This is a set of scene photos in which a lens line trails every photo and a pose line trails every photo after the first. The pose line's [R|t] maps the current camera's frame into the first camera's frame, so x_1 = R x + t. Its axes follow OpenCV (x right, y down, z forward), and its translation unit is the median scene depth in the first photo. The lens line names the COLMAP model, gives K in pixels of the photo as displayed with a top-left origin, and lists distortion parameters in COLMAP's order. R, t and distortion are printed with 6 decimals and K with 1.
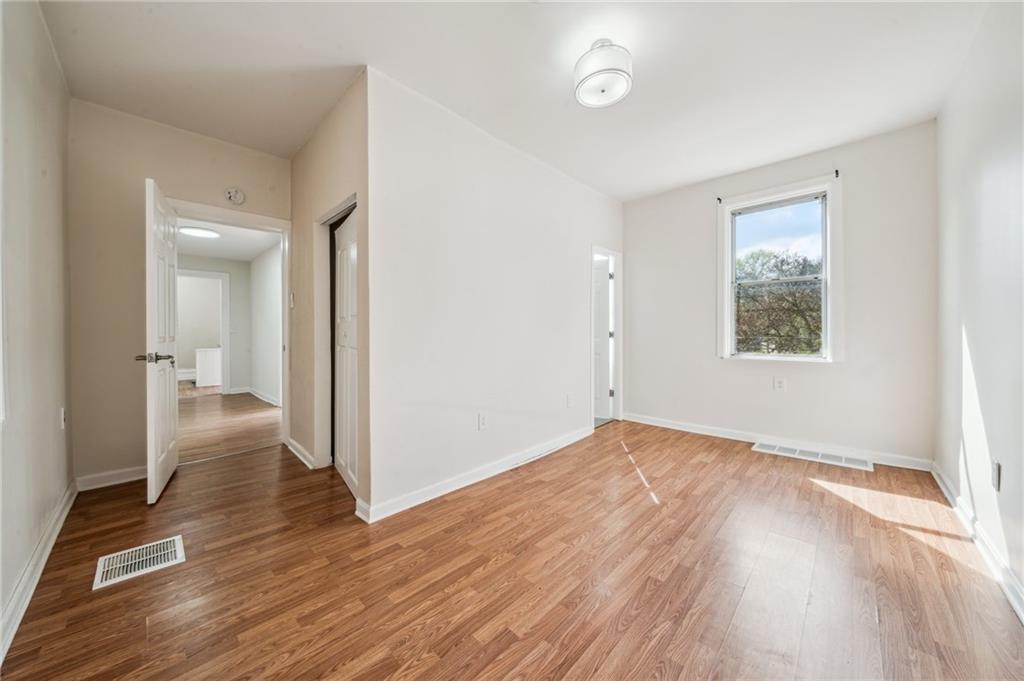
lens RADIAL K [[355.0, 0, 514.6], [0, 355.0, 344.0], [0, 0, 1]] dist [-0.001069, -0.000279]
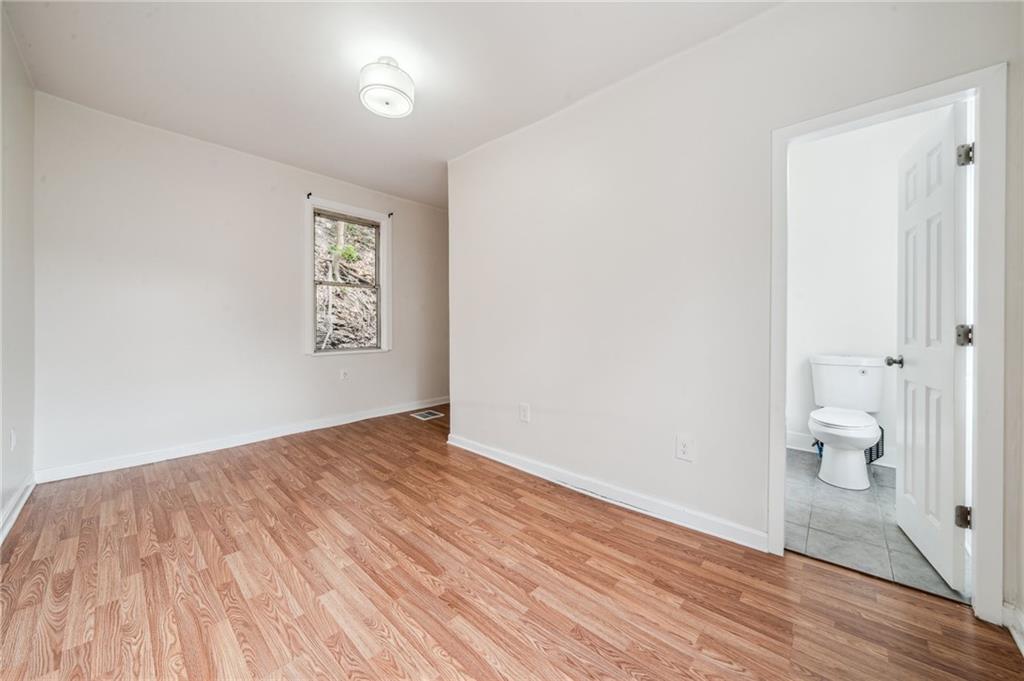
lens RADIAL K [[355.0, 0, 514.6], [0, 355.0, 344.0], [0, 0, 1]] dist [-0.001069, -0.000279]
pose [[0.041276, 0.058625, -0.997426, 0.994574], [-0.033984, 0.997782, 0.057239, -0.045742], [0.998570, 0.031534, 0.043177, 1.000897]]
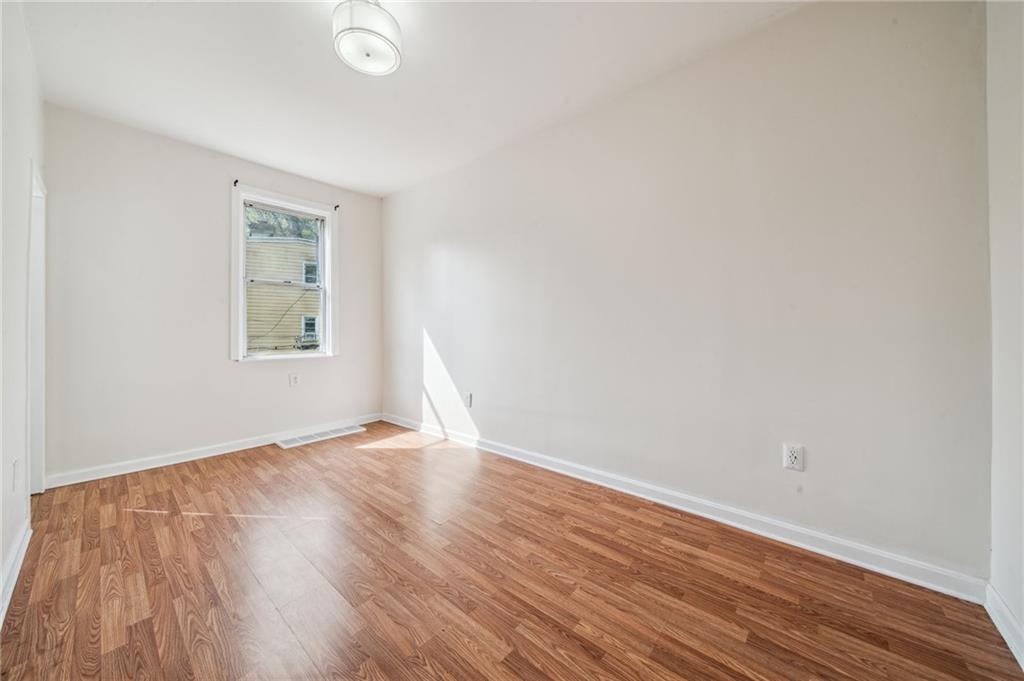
lens RADIAL K [[363.6, 0, 498.5], [0, 363.6, 337.8], [0, 0, 1]] dist [-0.001455, -0.000167]
pose [[-0.015514, -0.015476, 0.999760, -0.471914], [0.036170, 0.999217, 0.016029, -0.013398], [-0.999225, 0.036410, -0.014942, 0.509701]]
